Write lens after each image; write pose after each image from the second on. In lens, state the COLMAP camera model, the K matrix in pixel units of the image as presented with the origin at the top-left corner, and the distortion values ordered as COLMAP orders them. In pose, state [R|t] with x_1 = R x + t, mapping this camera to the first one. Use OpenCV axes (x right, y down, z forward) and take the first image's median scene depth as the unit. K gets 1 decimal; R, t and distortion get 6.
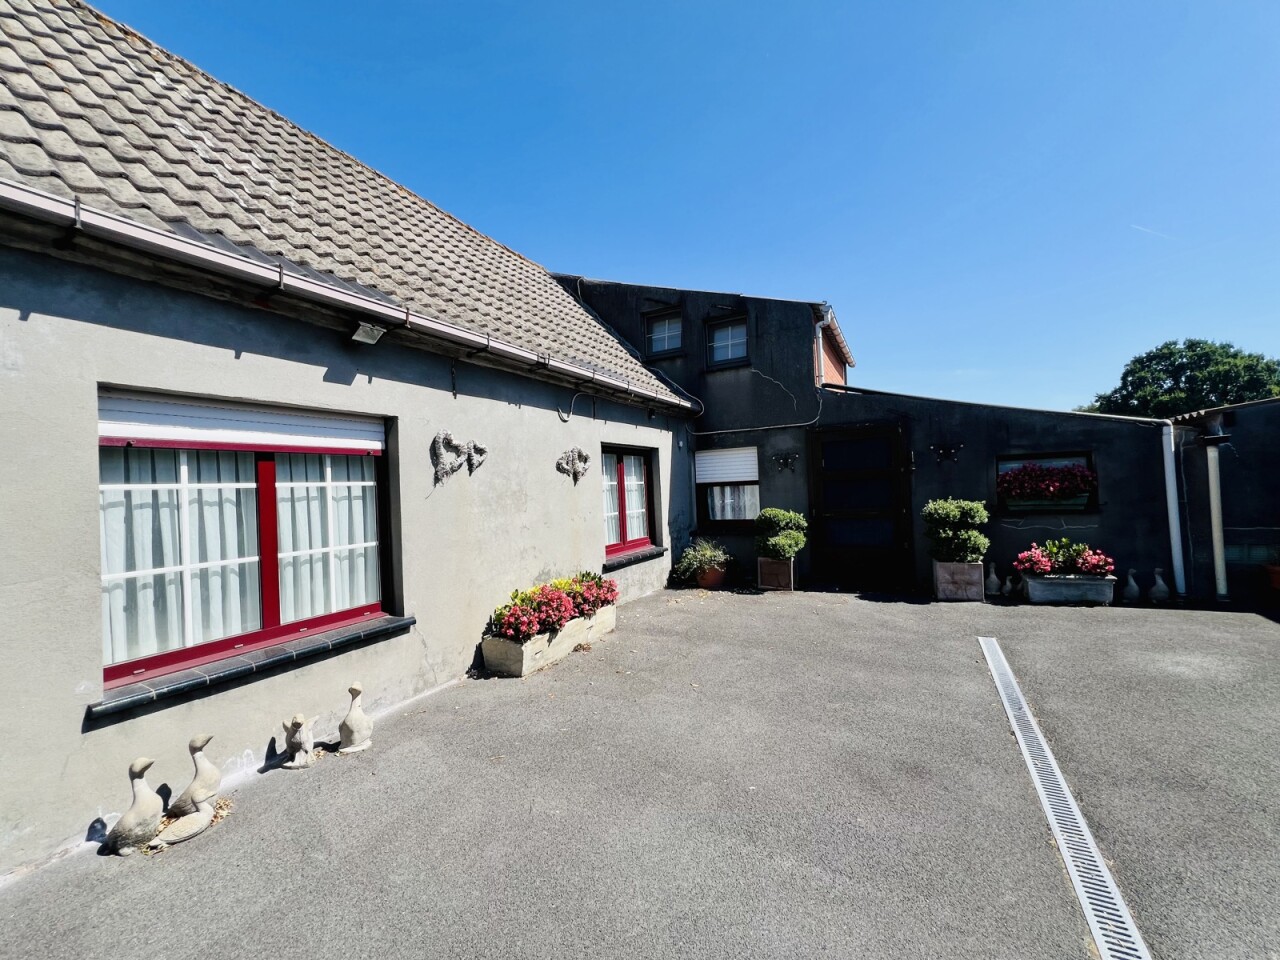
lens RADIAL K [[514.3, 0, 634.0], [0, 514.3, 480.4], [0, 0, 1]] dist [0.000010, -0.000240]
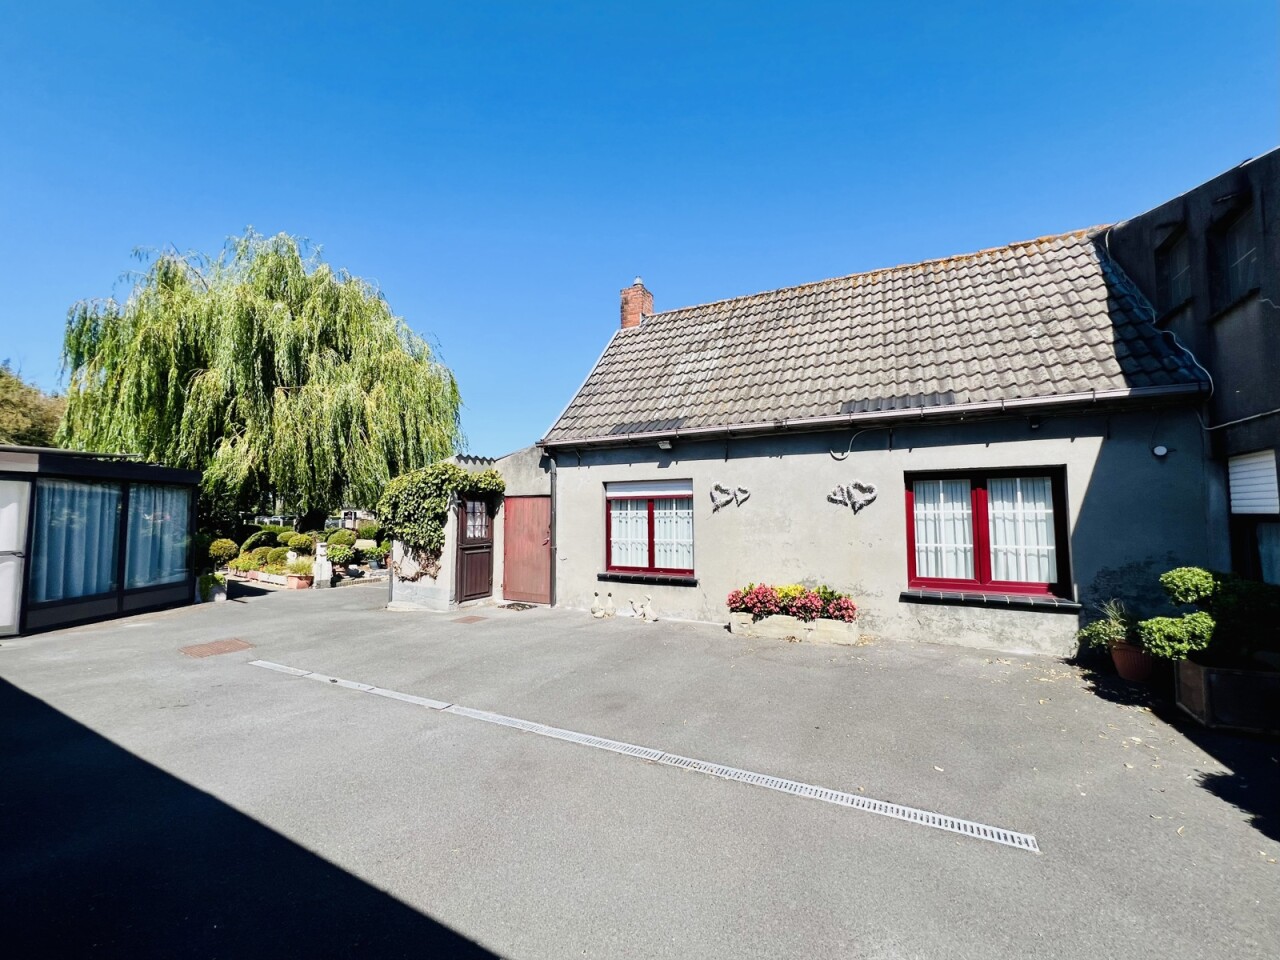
lens RADIAL K [[514.3, 0, 636.8], [0, 514.3, 485.8], [0, 0, 1]] dist [0.000010, -0.000240]
pose [[-0.001499, -0.015172, -0.999884, 0.987742], [0.020801, 0.999668, -0.015200, -0.043486], [0.999783, -0.020822, -0.001183, 0.501353]]
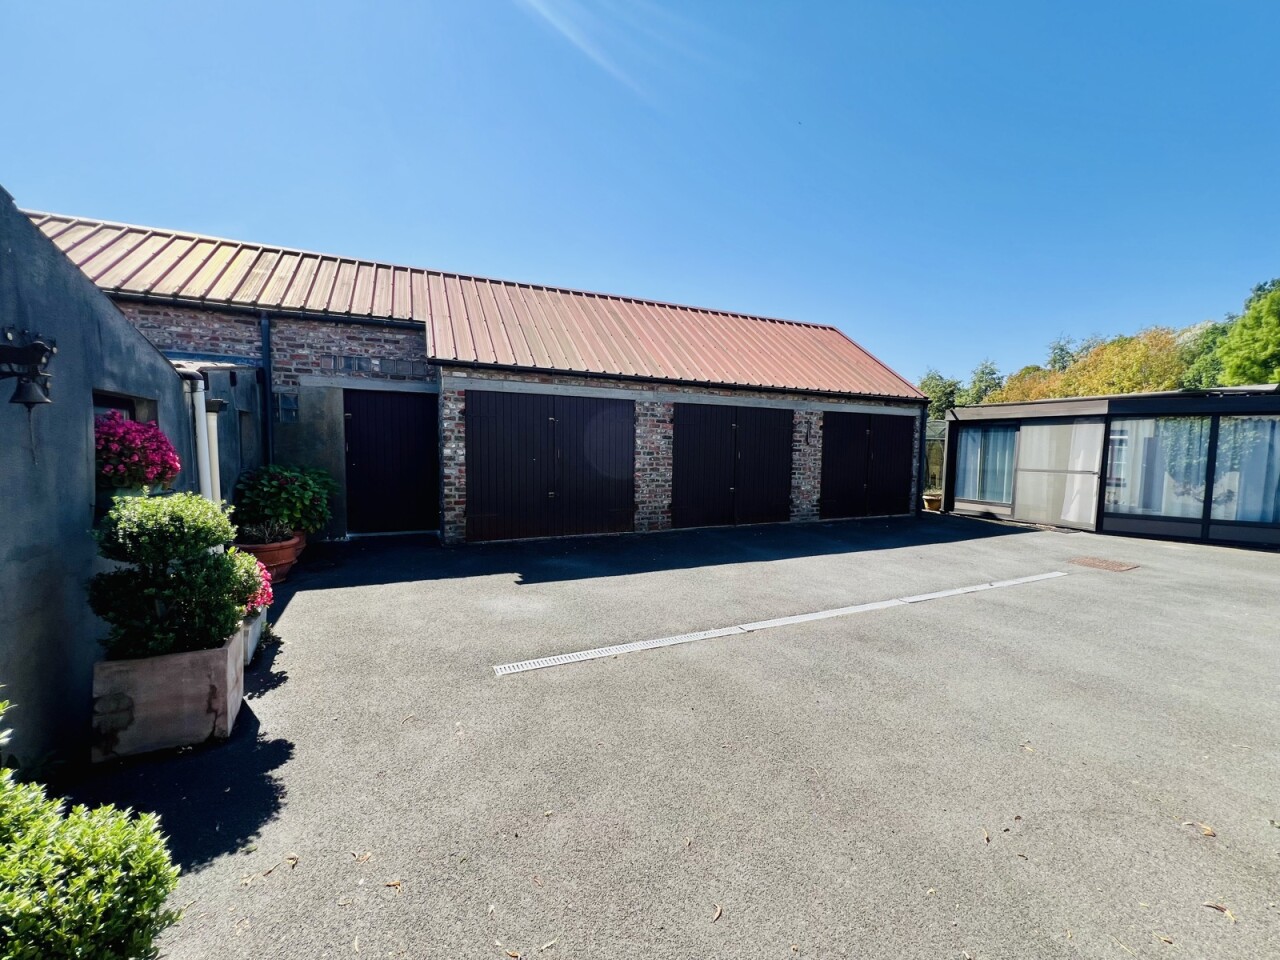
lens RADIAL K [[514.3, 0, 647.5], [0, 514.3, 484.0], [0, 0, 1]] dist [0.000010, -0.000240]
pose [[-0.821309, -0.010529, 0.570387, 0.095615], [0.010069, 0.999406, 0.032947, 0.025156], [-0.570395, 0.032803, -0.820715, 1.189536]]
